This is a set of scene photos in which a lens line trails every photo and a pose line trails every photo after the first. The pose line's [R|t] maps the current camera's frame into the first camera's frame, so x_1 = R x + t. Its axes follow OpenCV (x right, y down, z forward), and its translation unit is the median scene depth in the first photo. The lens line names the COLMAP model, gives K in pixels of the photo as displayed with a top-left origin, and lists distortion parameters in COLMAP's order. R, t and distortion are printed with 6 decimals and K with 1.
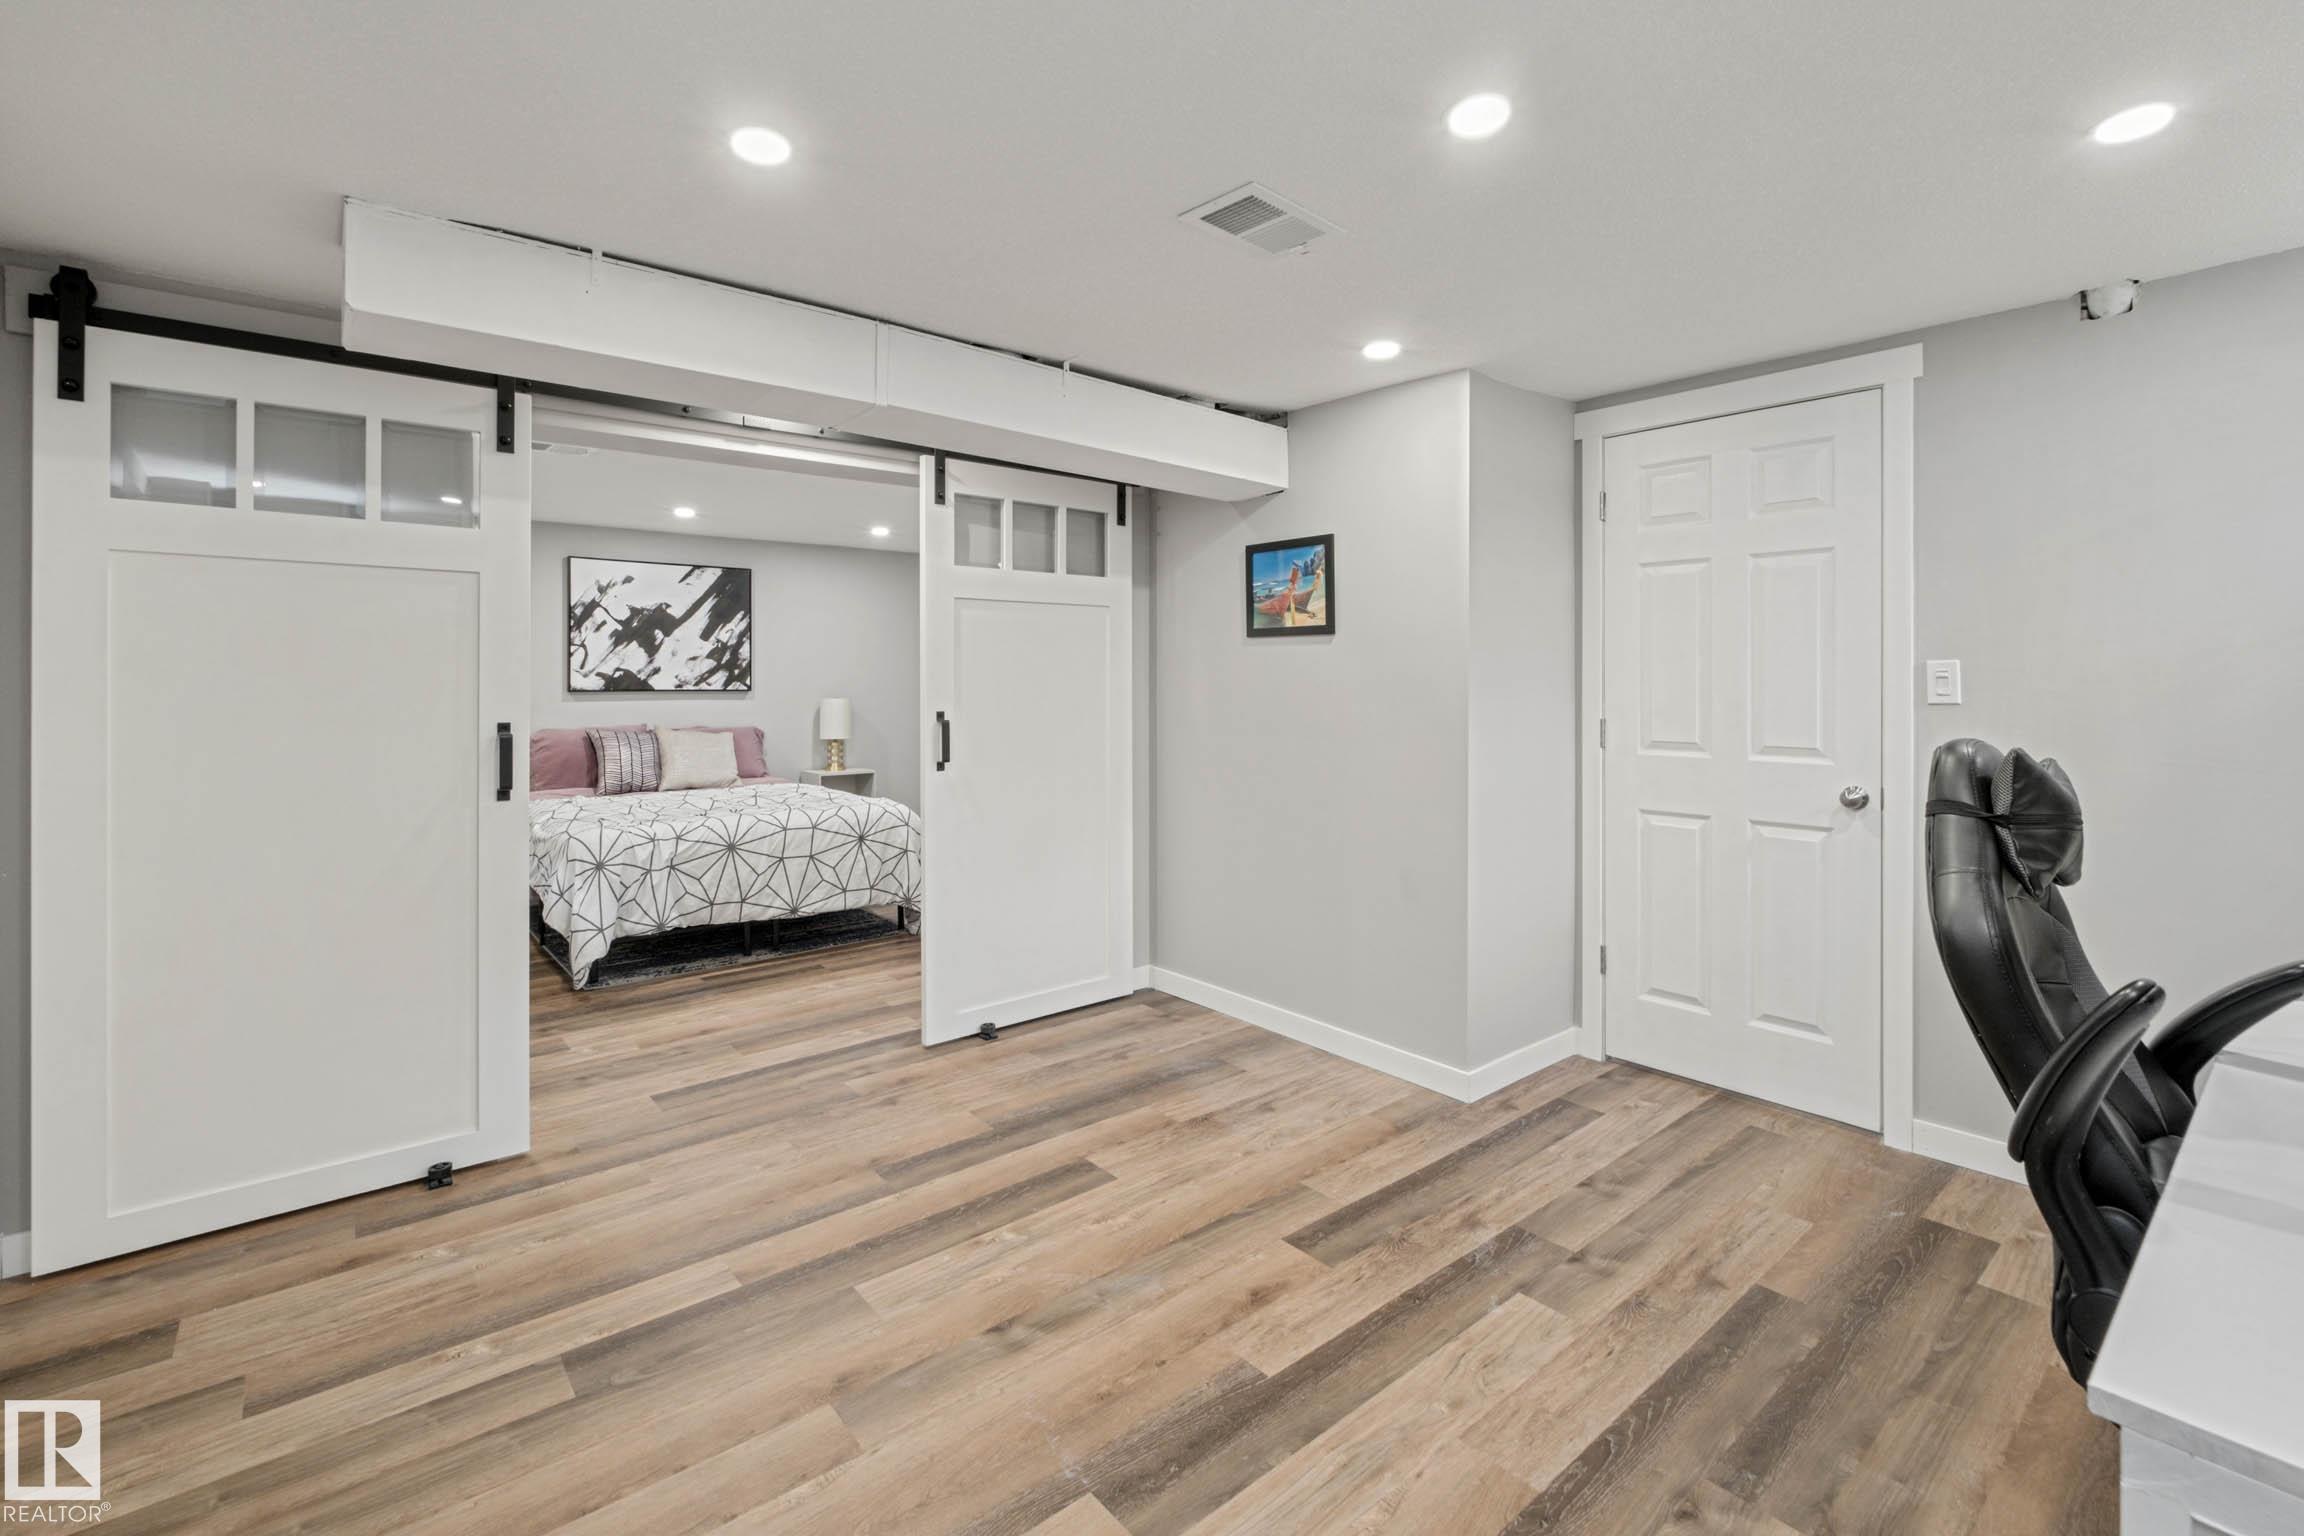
lens RADIAL K [[1010.5, 0, 1154.7], [0, 1010.5, 756.4], [0, 0, 1]] dist [-0.004220, -0.000806]
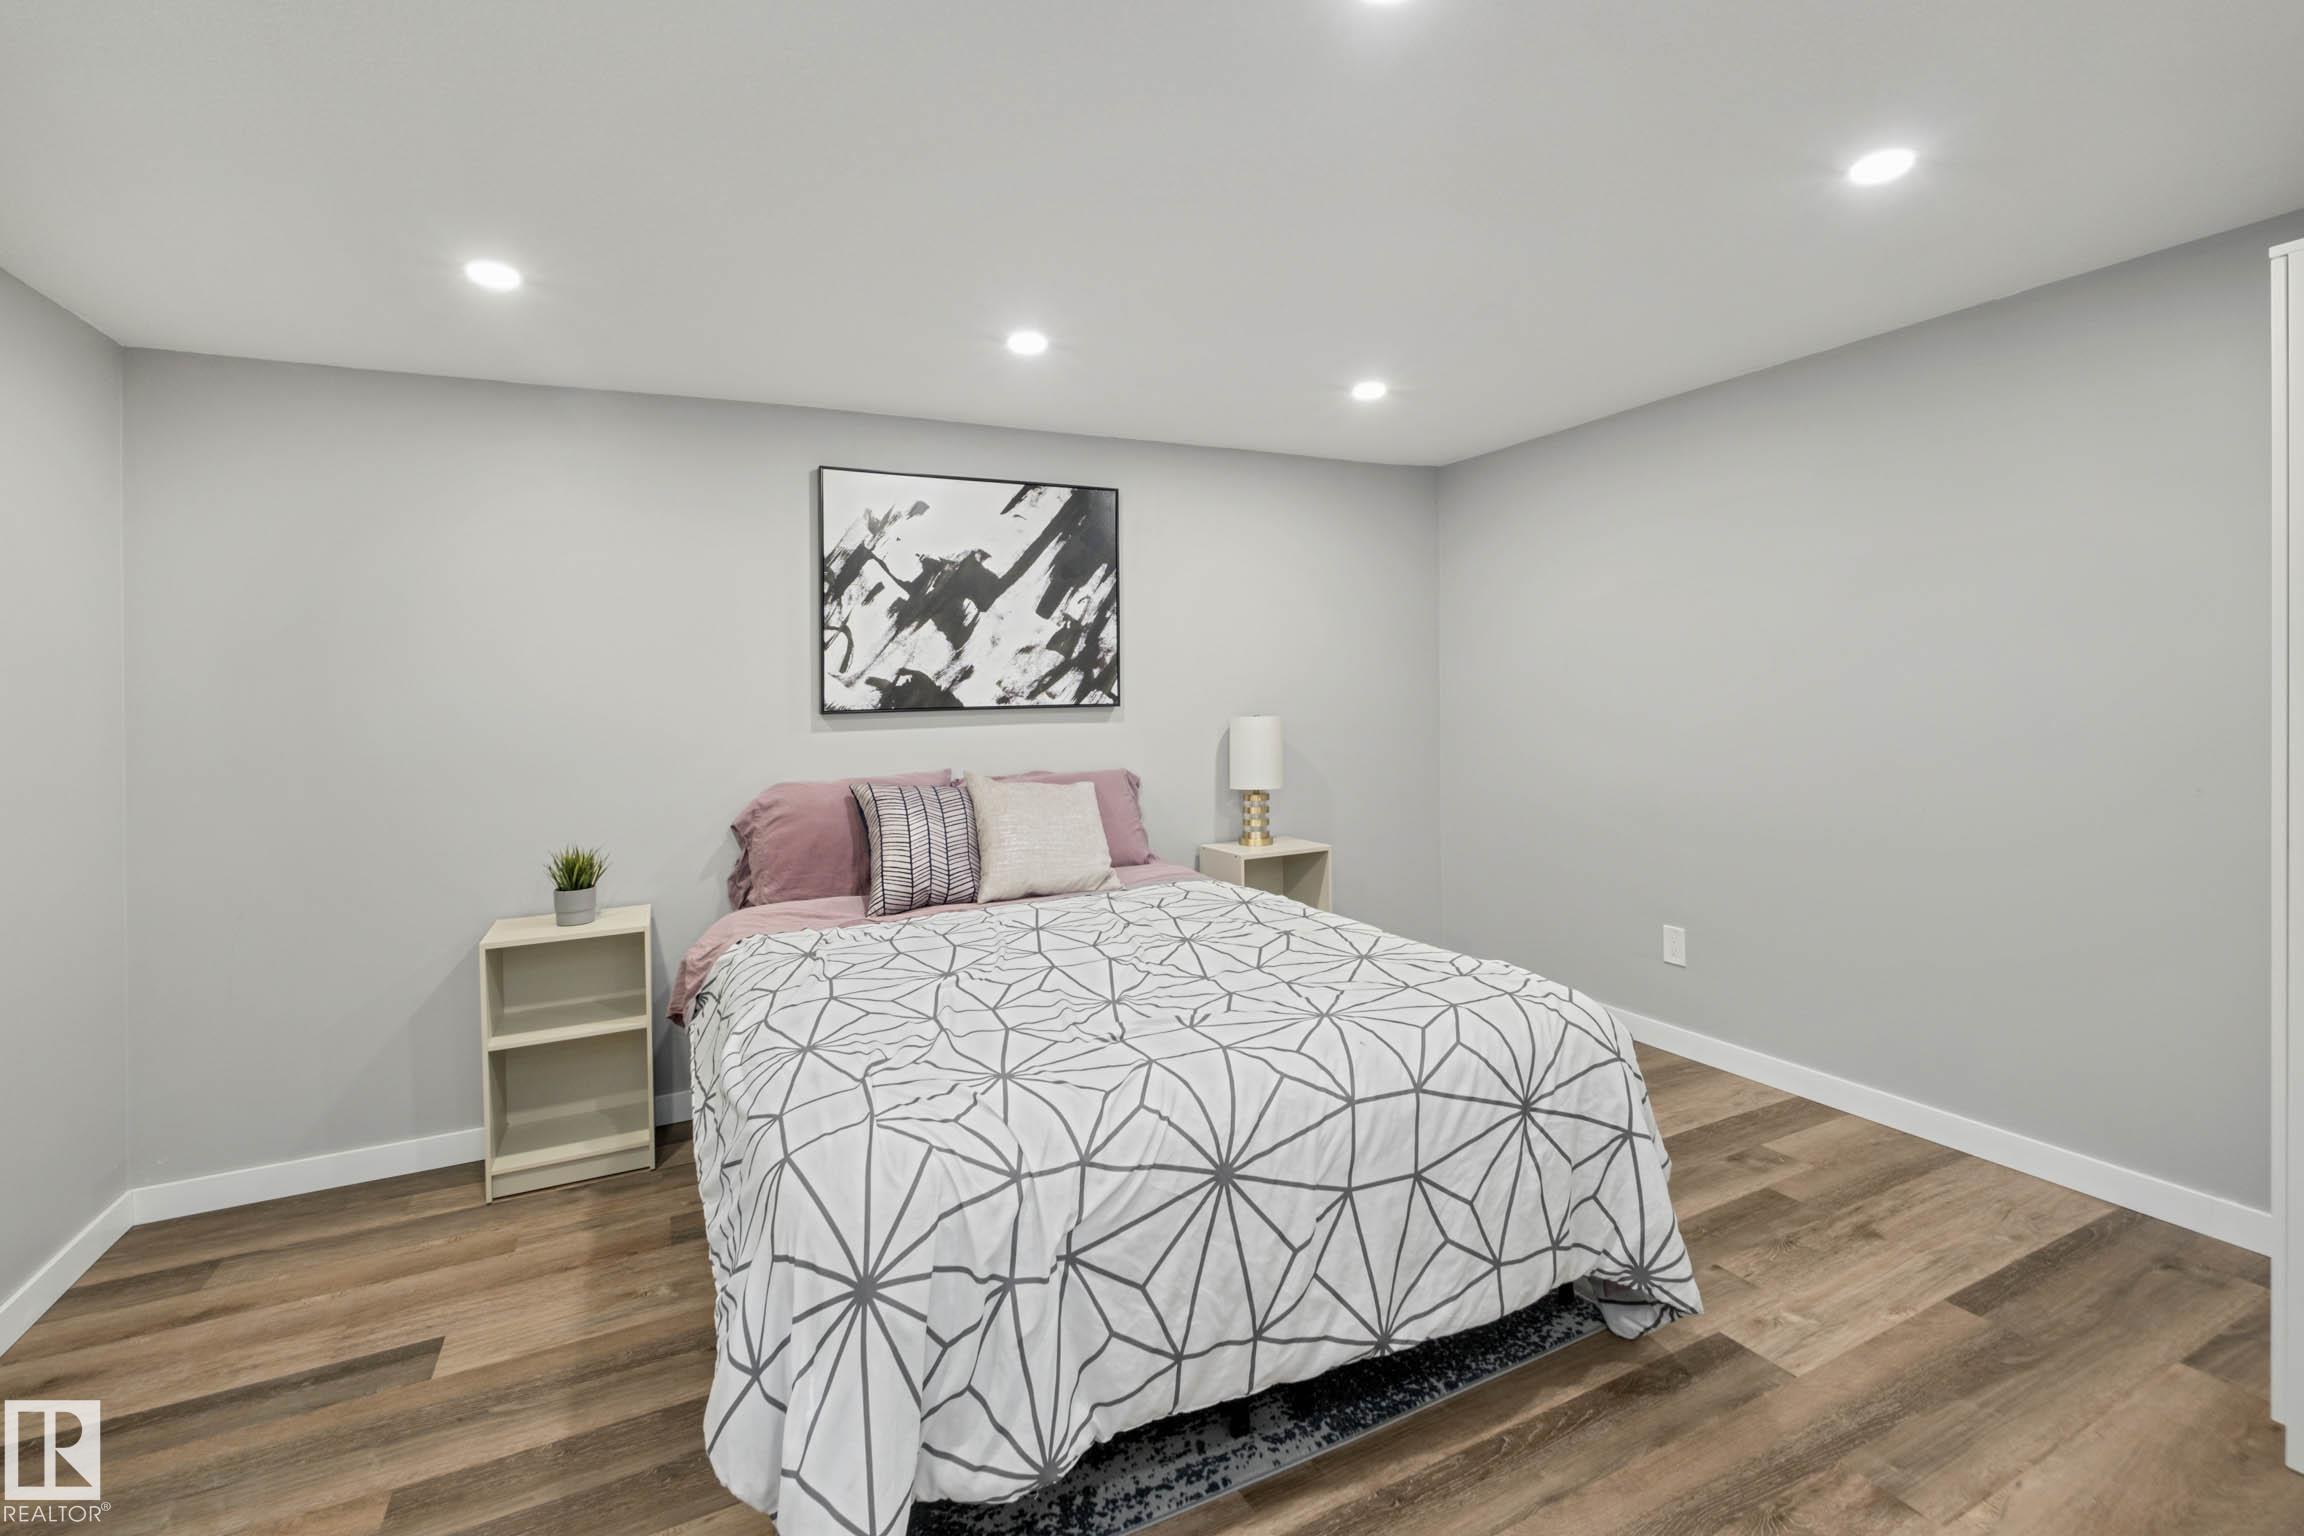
lens RADIAL K [[1010.5, 0, 1148.7], [0, 1010.5, 775.2], [0, 0, 1]] dist [-0.004220, -0.000806]
pose [[0.970408, -0.002242, -0.241461, -0.272022], [0.004394, 0.999955, 0.008374, -0.034100], [0.241431, -0.009187, 0.970374, 0.502792]]
